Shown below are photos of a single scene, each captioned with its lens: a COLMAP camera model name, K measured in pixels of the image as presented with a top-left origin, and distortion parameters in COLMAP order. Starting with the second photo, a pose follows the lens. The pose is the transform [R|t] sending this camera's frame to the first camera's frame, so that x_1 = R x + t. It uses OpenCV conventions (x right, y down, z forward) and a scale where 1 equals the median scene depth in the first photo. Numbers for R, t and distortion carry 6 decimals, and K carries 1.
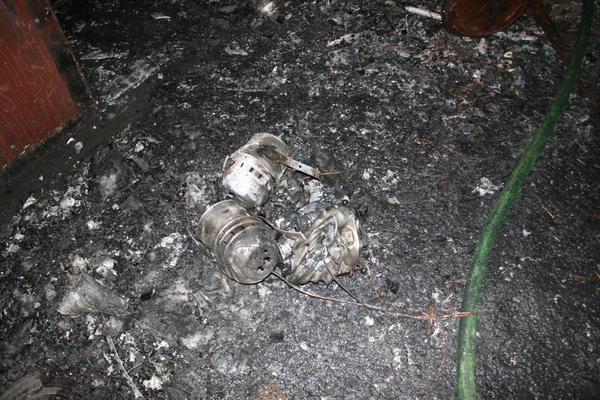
lens RADIAL K [[498.5, 0, 300.0], [0, 498.5, 200.0], [0, 0, 1]] dist [-0.049838, 0.000328]
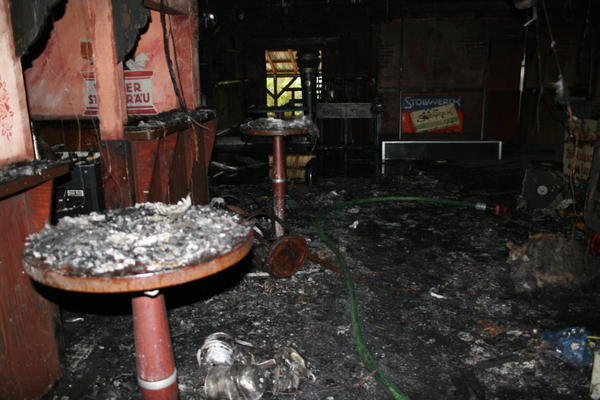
lens RADIAL K [[498.5, 0, 300.0], [0, 498.5, 200.0], [0, 0, 1]] dist [-0.049838, 0.000328]
pose [[0.837316, -0.134991, 0.529792, -0.543497], [0.446725, 0.727574, -0.520646, 0.436317], [-0.315181, 0.672617, 0.669513, -0.357382]]
